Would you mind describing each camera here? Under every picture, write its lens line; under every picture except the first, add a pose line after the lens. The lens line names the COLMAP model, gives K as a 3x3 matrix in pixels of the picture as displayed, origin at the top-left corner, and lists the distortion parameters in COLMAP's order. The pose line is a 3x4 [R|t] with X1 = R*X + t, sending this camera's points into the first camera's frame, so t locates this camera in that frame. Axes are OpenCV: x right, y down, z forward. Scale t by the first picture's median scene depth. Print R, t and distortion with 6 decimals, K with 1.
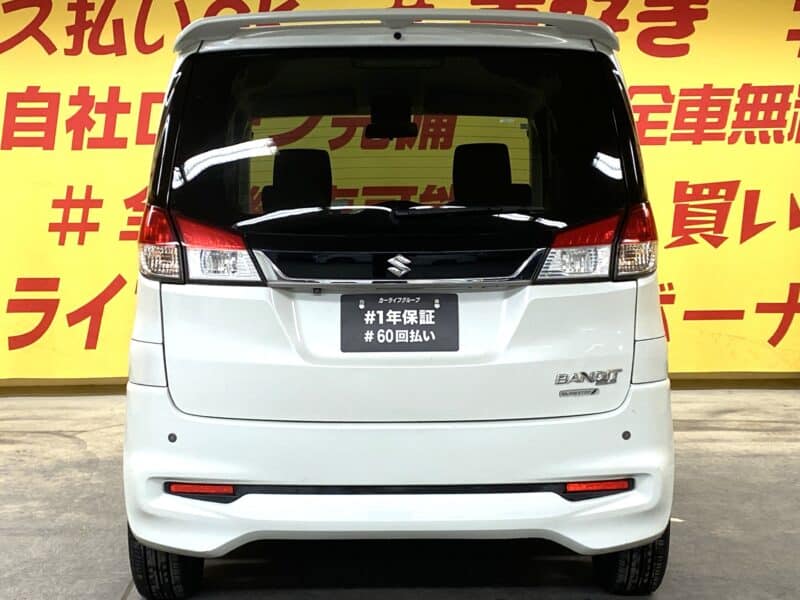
lens RADIAL K [[1407.0, 0, 395.1], [0, 1407.0, 296.0], [0, 0, 1]] dist [0.137275, 0.000000]
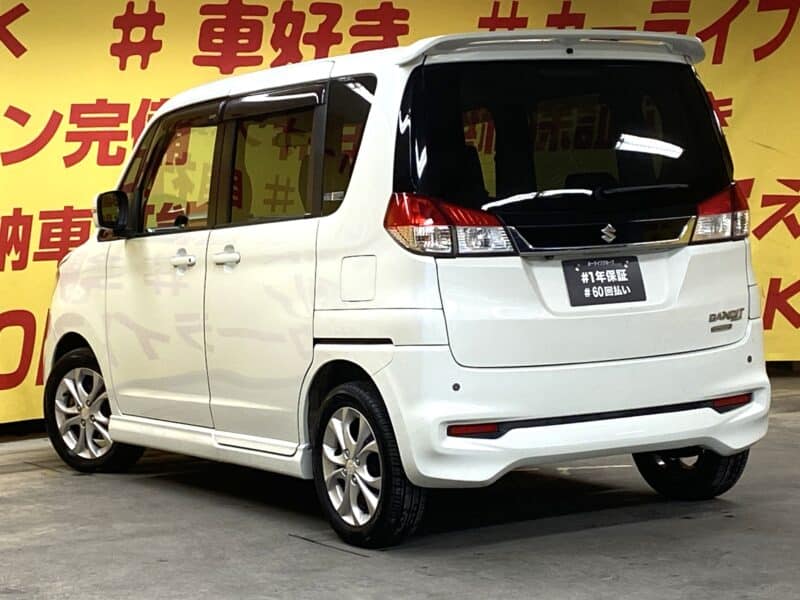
lens RADIAL K [[1903.5, 0, 402.0], [0, 1903.5, 304.5], [0, 0, 1]] dist [0.168057, 0.000000]
pose [[0.867016, -0.057673, 0.494932, -0.629656], [0.079925, 0.996515, -0.023891, 0.041980], [-0.491829, 0.060271, 0.868603, -0.237905]]
